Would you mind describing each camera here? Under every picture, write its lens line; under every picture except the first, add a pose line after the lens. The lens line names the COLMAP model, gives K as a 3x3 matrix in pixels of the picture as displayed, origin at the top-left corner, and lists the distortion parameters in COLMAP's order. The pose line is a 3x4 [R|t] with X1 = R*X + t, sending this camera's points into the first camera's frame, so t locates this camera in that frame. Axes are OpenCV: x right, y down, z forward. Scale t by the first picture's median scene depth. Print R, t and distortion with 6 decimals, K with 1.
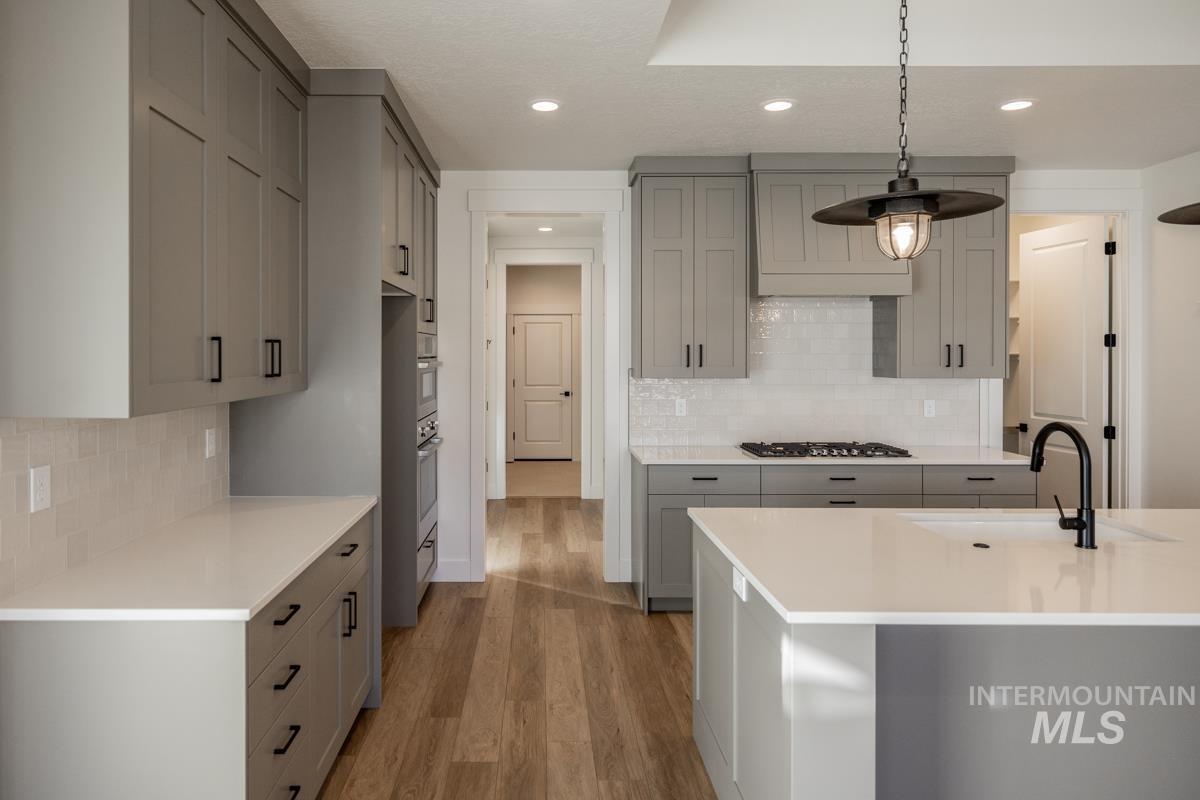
lens RADIAL K [[769.7, 0, 562.7], [0, 769.7, 356.8], [0, 0, 1]] dist [0.004595, -0.000969]
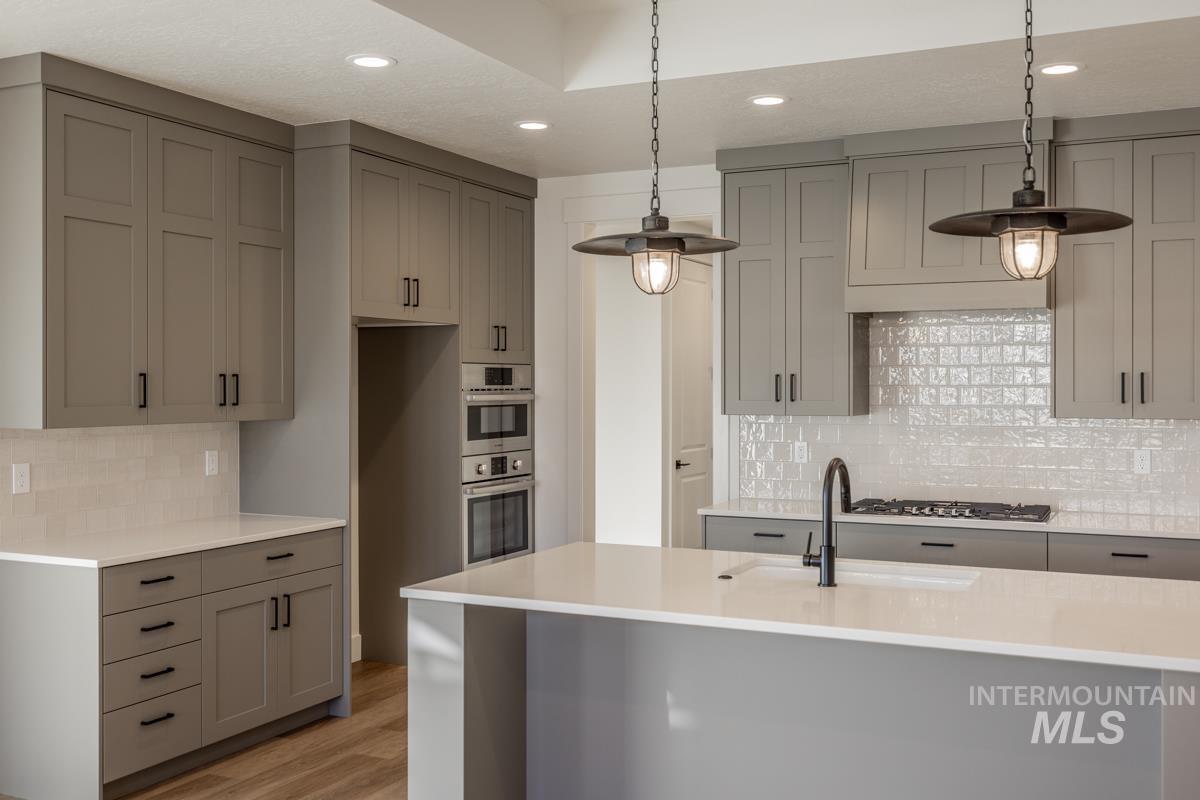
lens RADIAL K [[1211.5, 0, 584.8], [0, 1211.5, 388.1], [0, 0, 1]] dist [0.002121, 0.002670]
pose [[0.900204, 0.000097, -0.435468, 0.652794], [-0.000697, 0.999999, -0.001217, 0.000752], [0.435467, 0.001399, 0.900203, -0.306391]]
